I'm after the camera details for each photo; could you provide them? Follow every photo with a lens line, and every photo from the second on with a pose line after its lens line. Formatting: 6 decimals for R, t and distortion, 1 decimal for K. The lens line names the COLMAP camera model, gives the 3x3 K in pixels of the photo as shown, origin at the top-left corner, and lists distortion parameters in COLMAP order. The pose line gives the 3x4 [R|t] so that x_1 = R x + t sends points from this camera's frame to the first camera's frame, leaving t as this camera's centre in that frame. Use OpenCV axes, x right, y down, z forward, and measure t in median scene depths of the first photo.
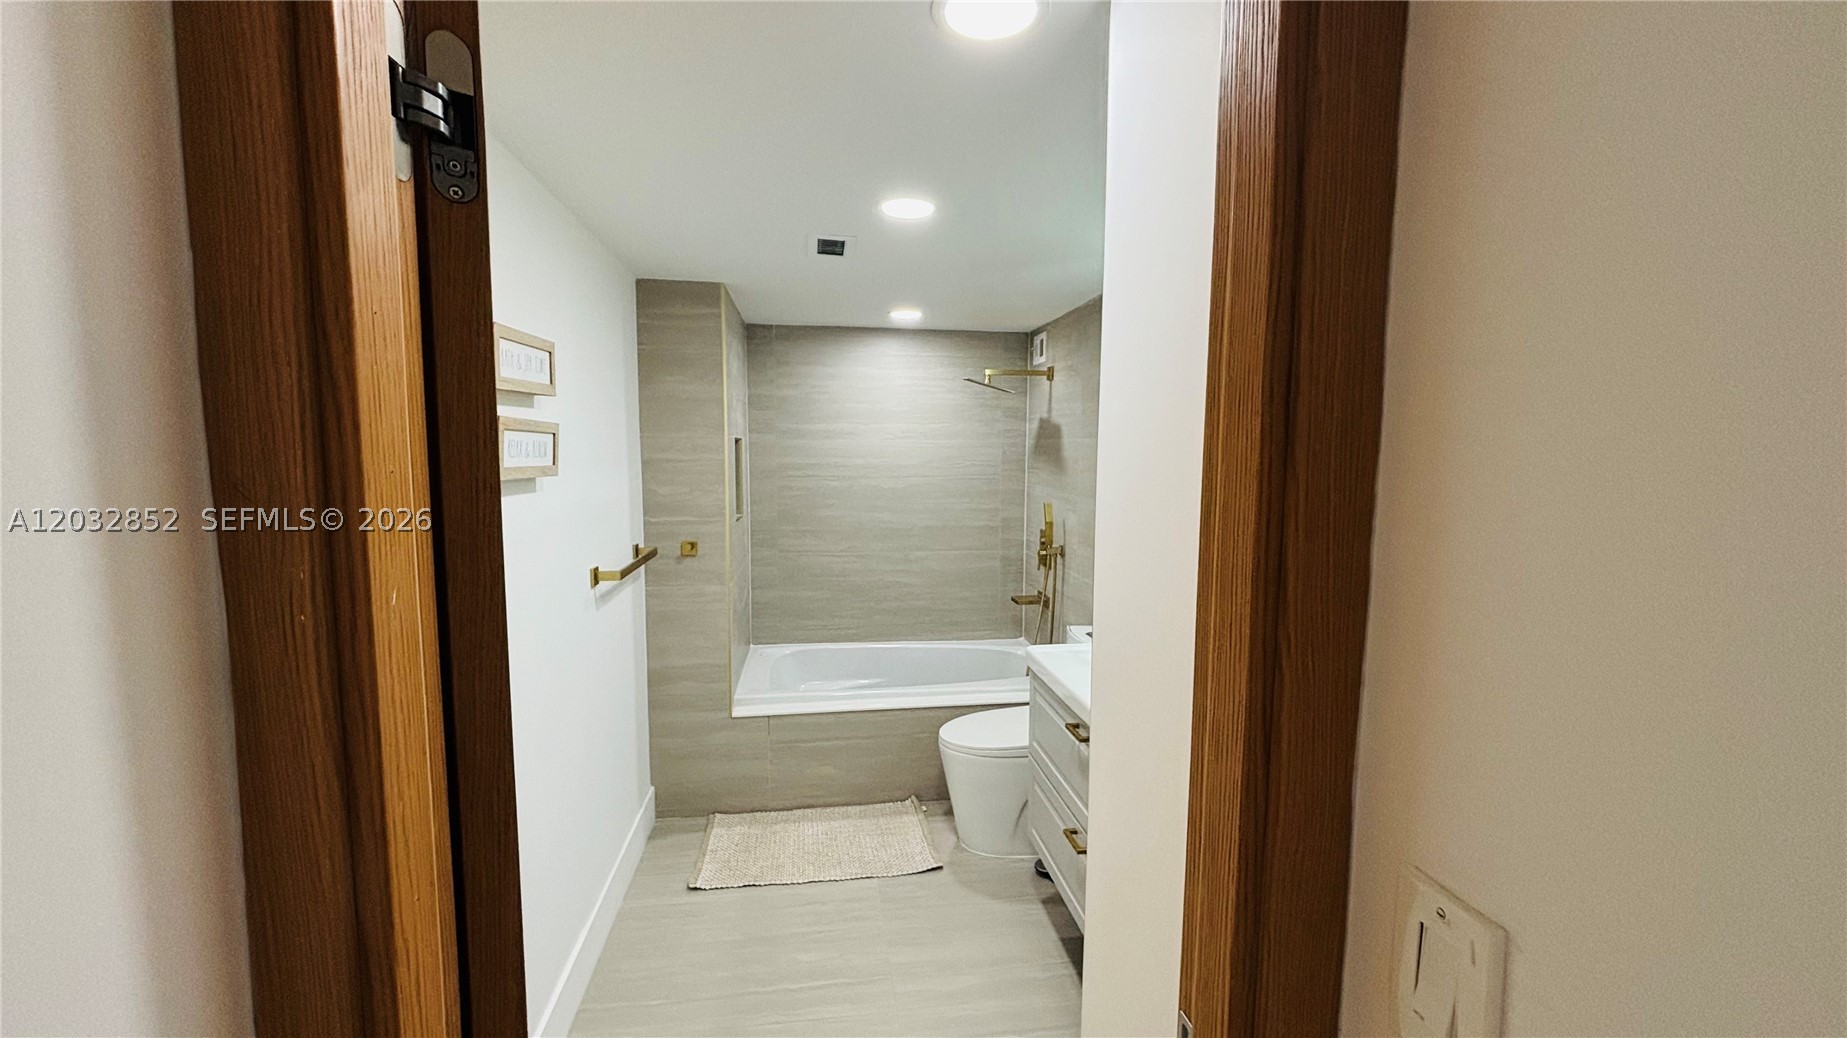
lens RADIAL K [[721.8, 0, 923.5], [0, 721.8, 519.0], [0, 0, 1]] dist [0.000596, -0.000078]
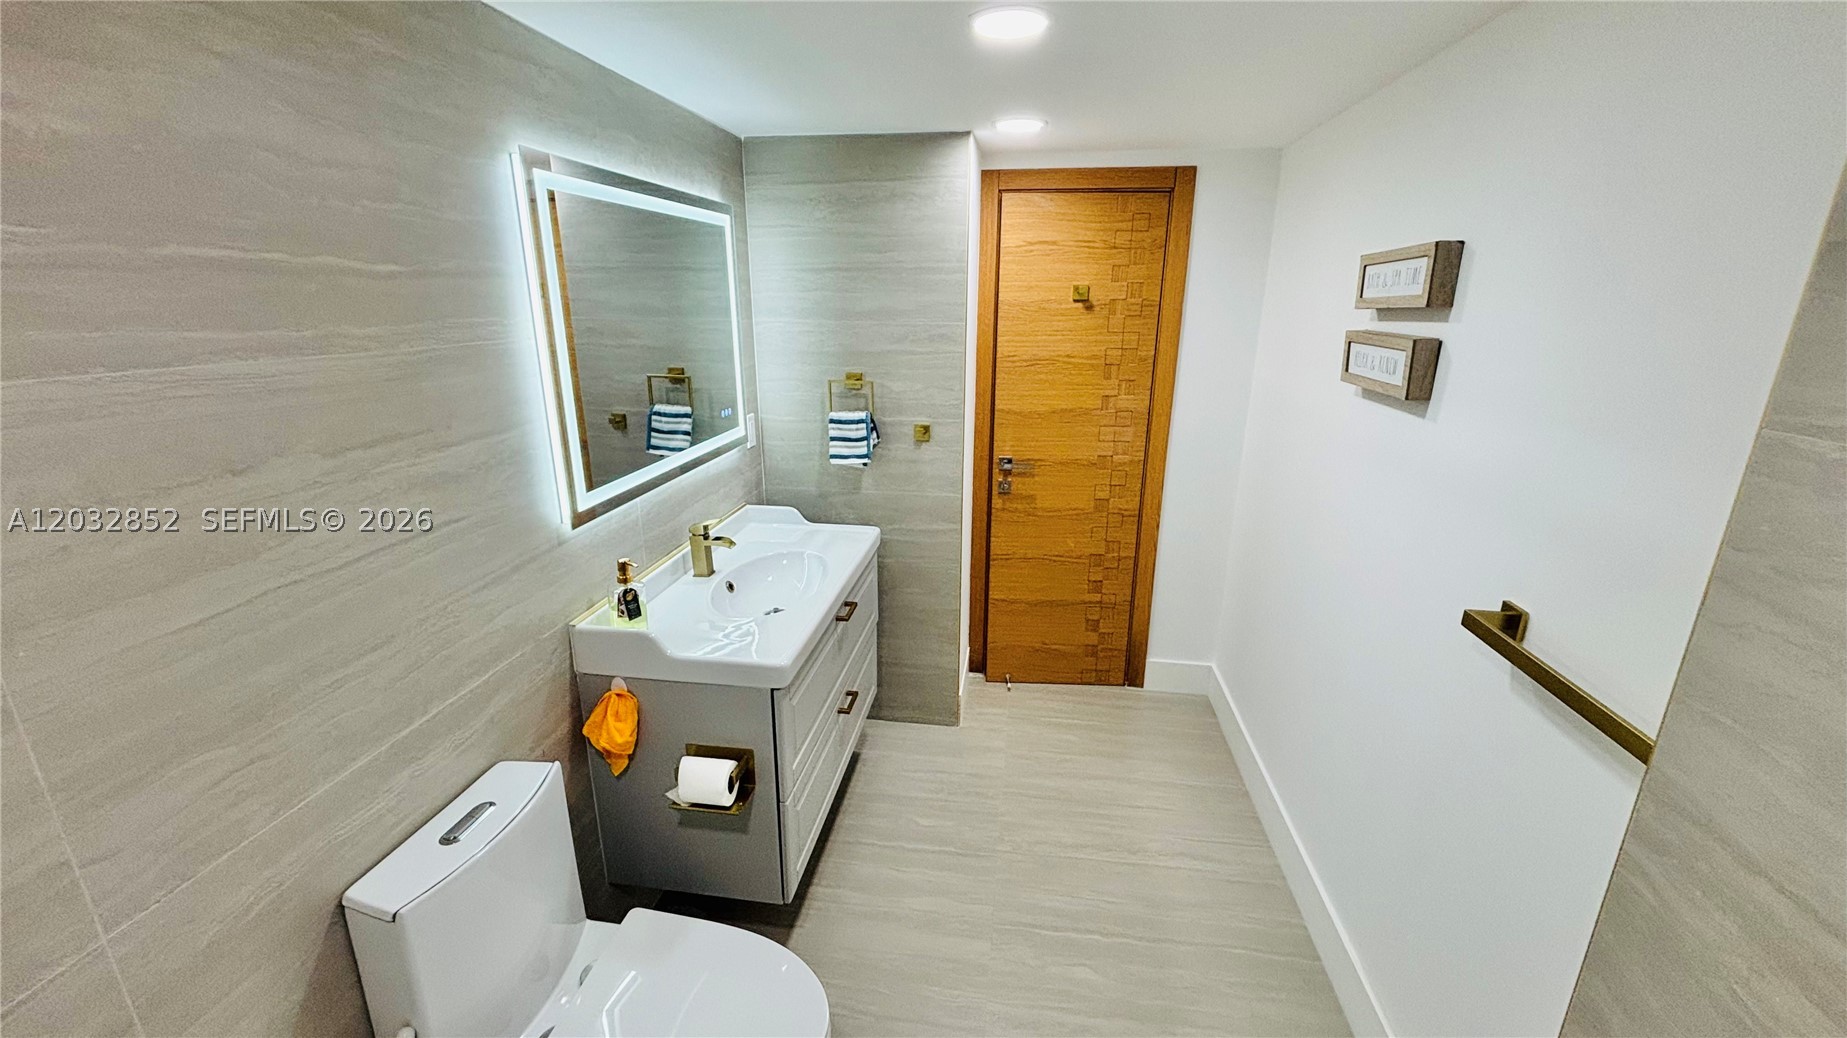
lens RADIAL K [[740.4, 0, 920.7], [0, 740.4, 522.6], [0, 0, 1]] dist [0.000042, -0.000516]
pose [[-0.954316, -0.095057, 0.283276, -0.102335], [0.019056, 0.926756, 0.375181, -0.129483], [-0.298192, 0.363439, -0.882606, 0.971122]]
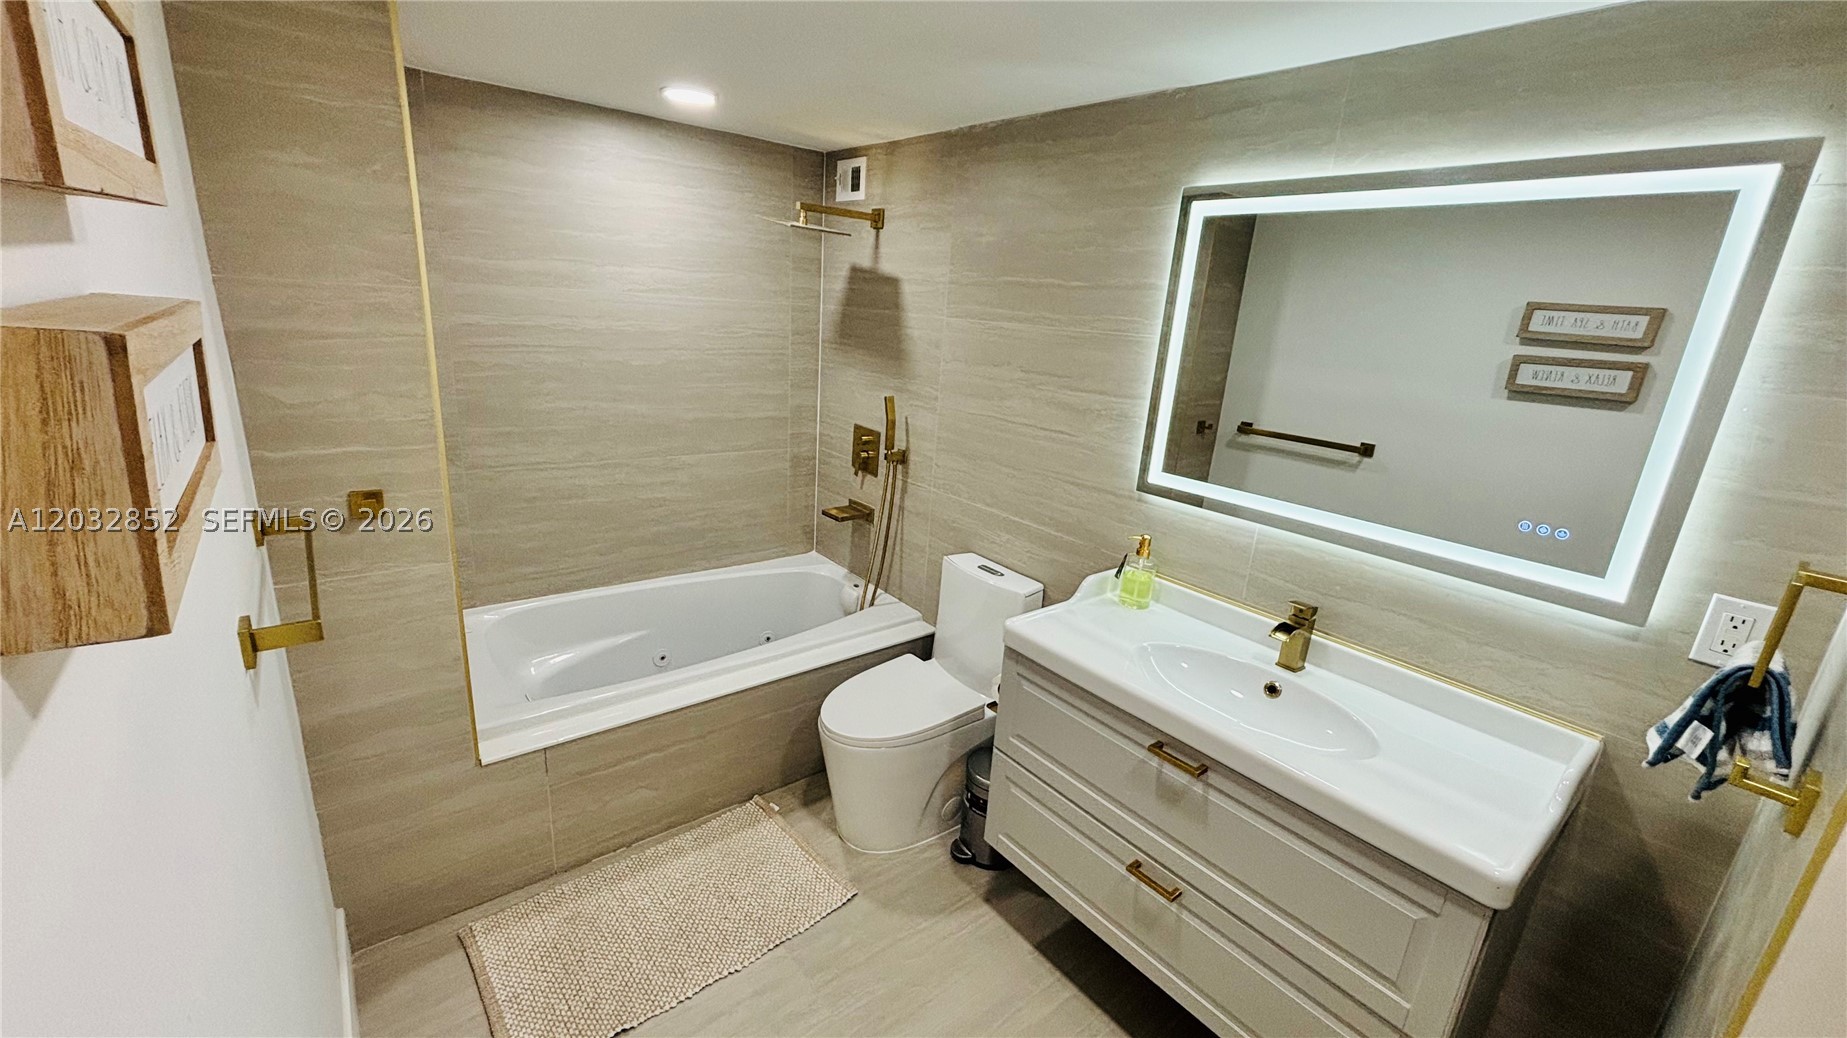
lens RADIAL K [[740.4, 0, 920.7], [0, 740.4, 522.6], [0, 0, 1]] dist [0.000042, -0.000516]
pose [[0.865442, -0.090280, 0.492808, -0.190273], [-0.017782, 0.977476, 0.210297, -0.053620], [-0.500693, -0.190763, 0.844344, 0.260038]]
